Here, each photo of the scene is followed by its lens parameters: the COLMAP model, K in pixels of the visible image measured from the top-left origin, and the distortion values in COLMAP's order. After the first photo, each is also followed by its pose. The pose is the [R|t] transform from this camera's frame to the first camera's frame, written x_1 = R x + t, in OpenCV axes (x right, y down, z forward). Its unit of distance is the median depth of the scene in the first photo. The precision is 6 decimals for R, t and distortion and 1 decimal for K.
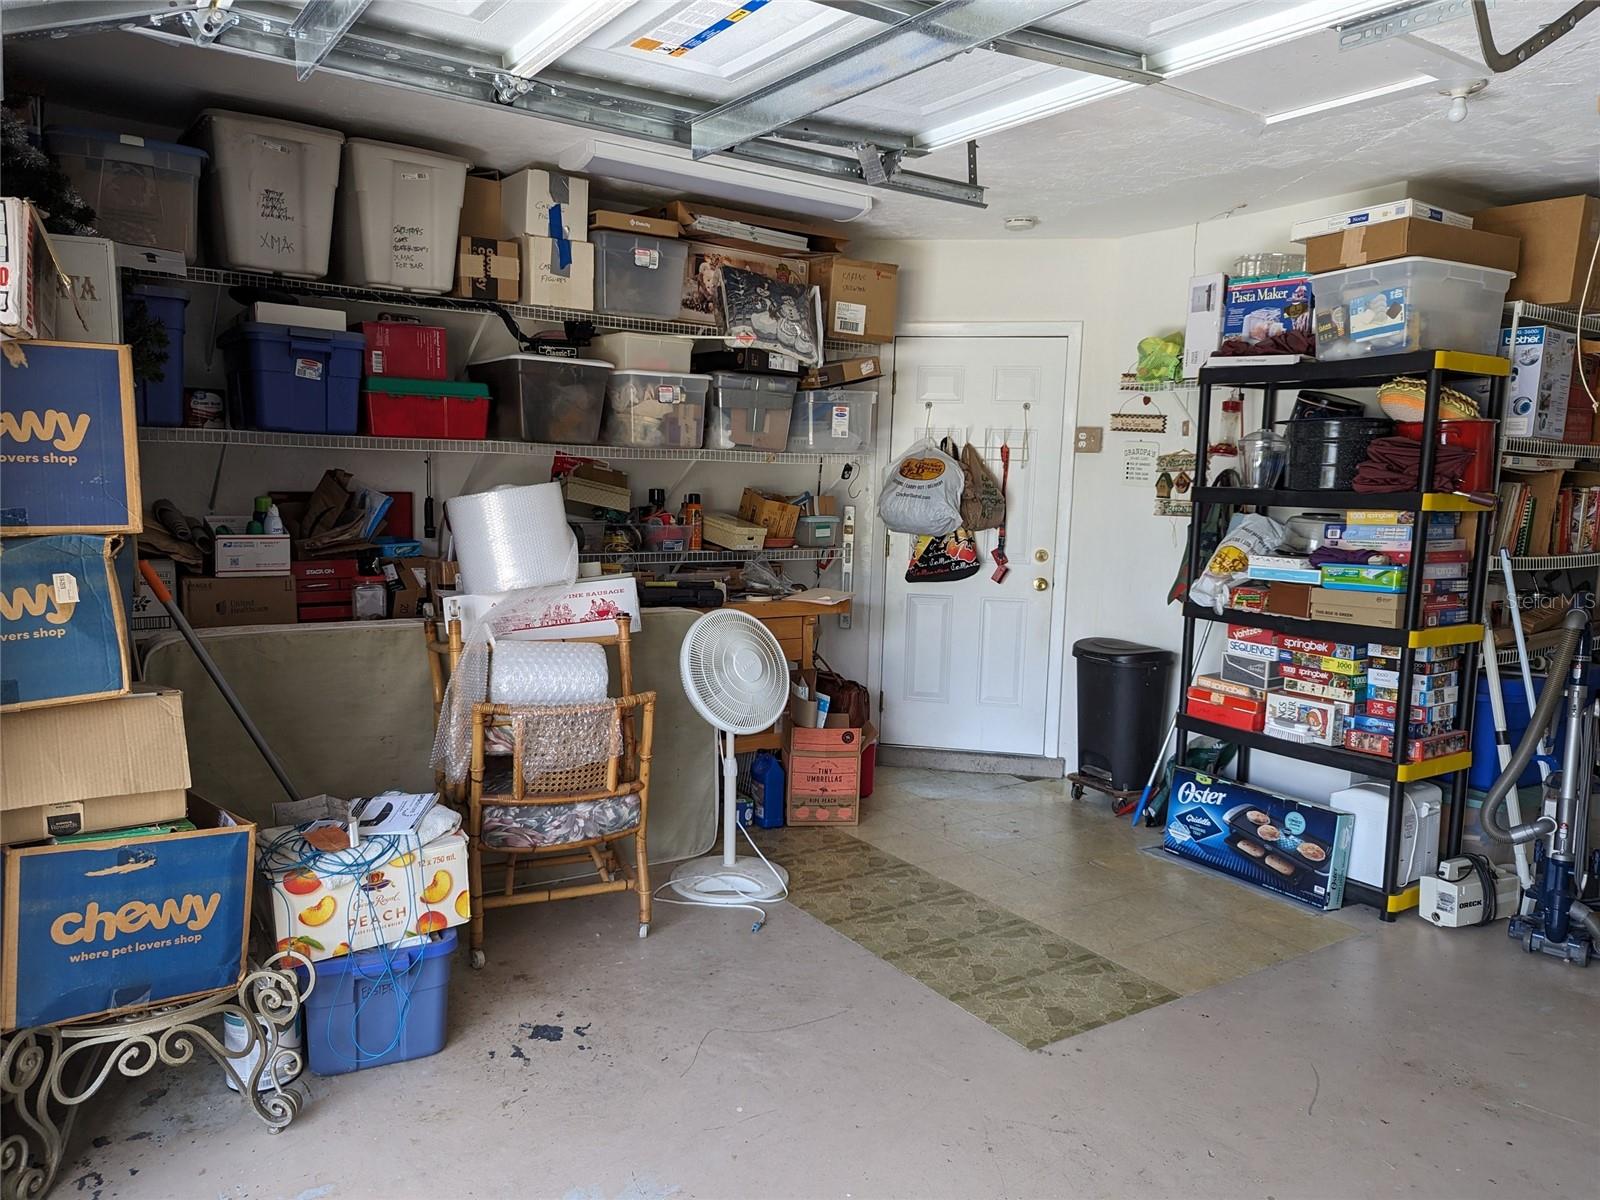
lens RADIAL K [[1127.0, 0, 794.6], [0, 1127.0, 607.4], [0, 0, 1]] dist [0.071384, -0.063321]
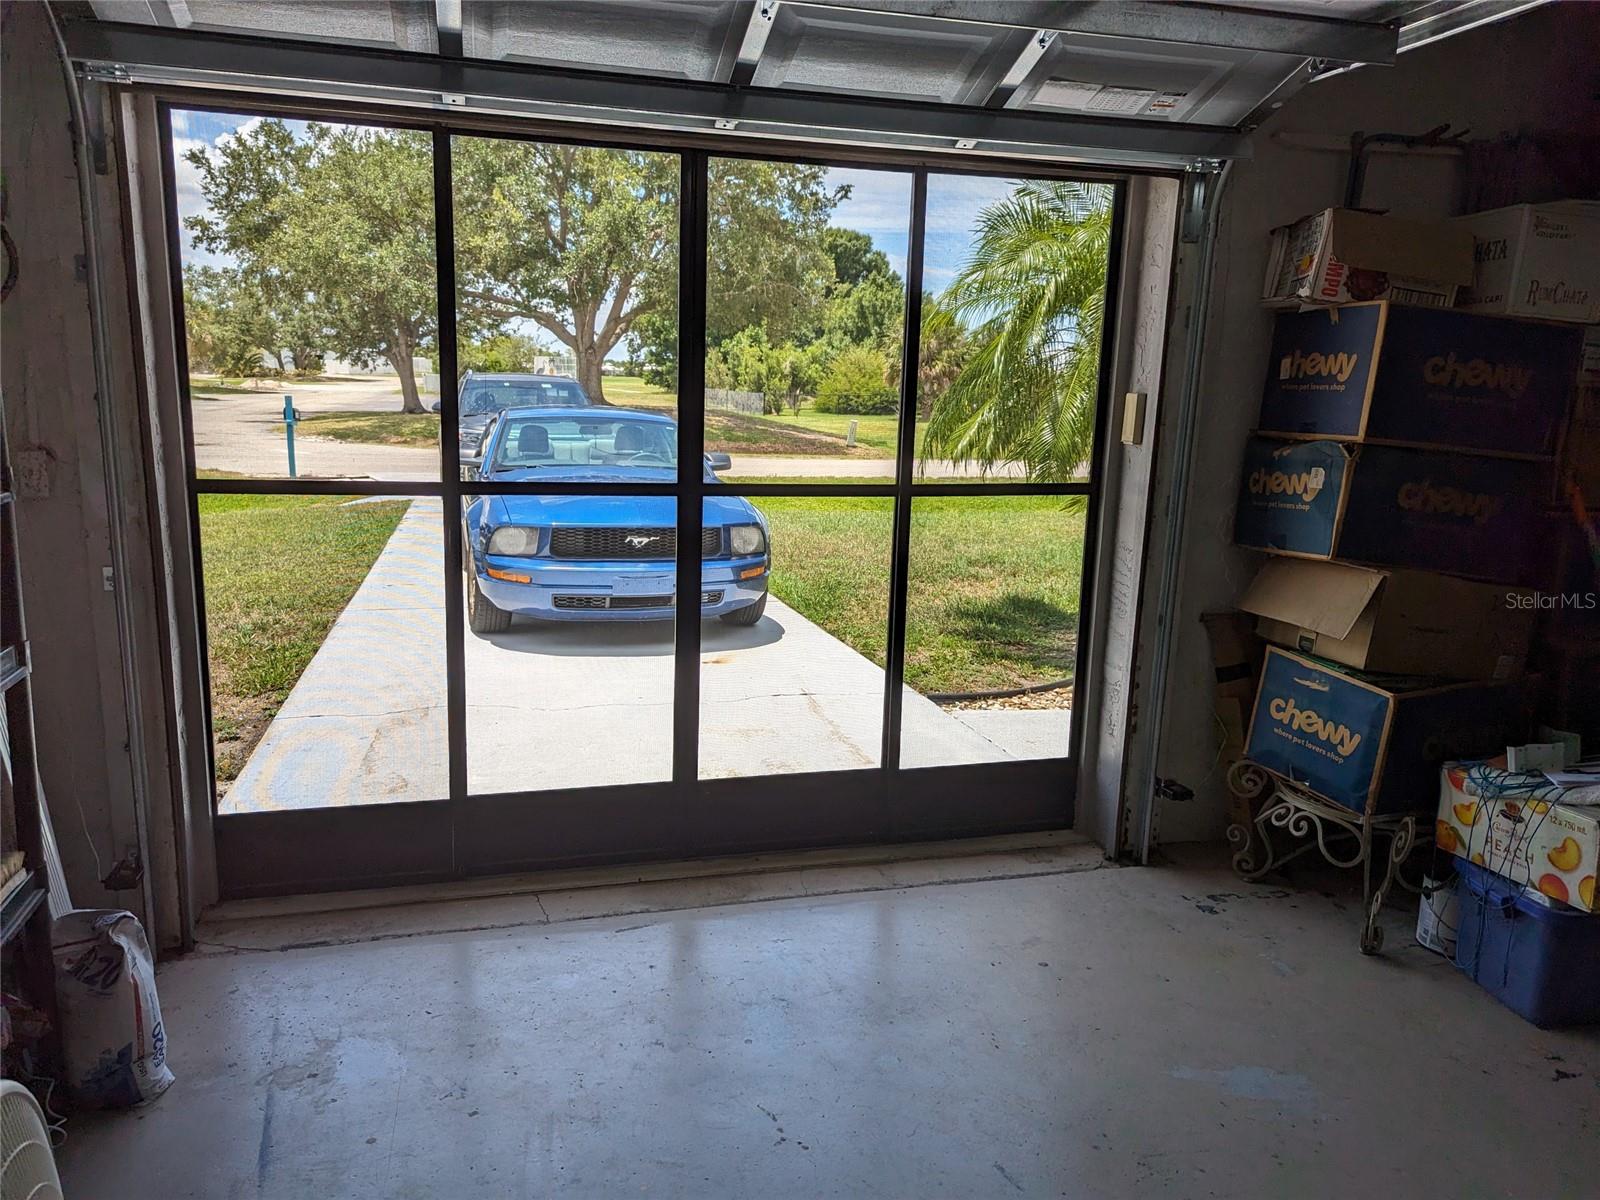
lens RADIAL K [[1127.0, 0, 794.6], [0, 1127.0, 607.4], [0, 0, 1]] dist [0.071384, -0.063321]
pose [[-0.333211, 0.149524, -0.930920, 0.898242], [-0.150184, 0.966322, 0.208967, -0.057649], [0.930814, 0.209439, -0.299533, 0.814654]]
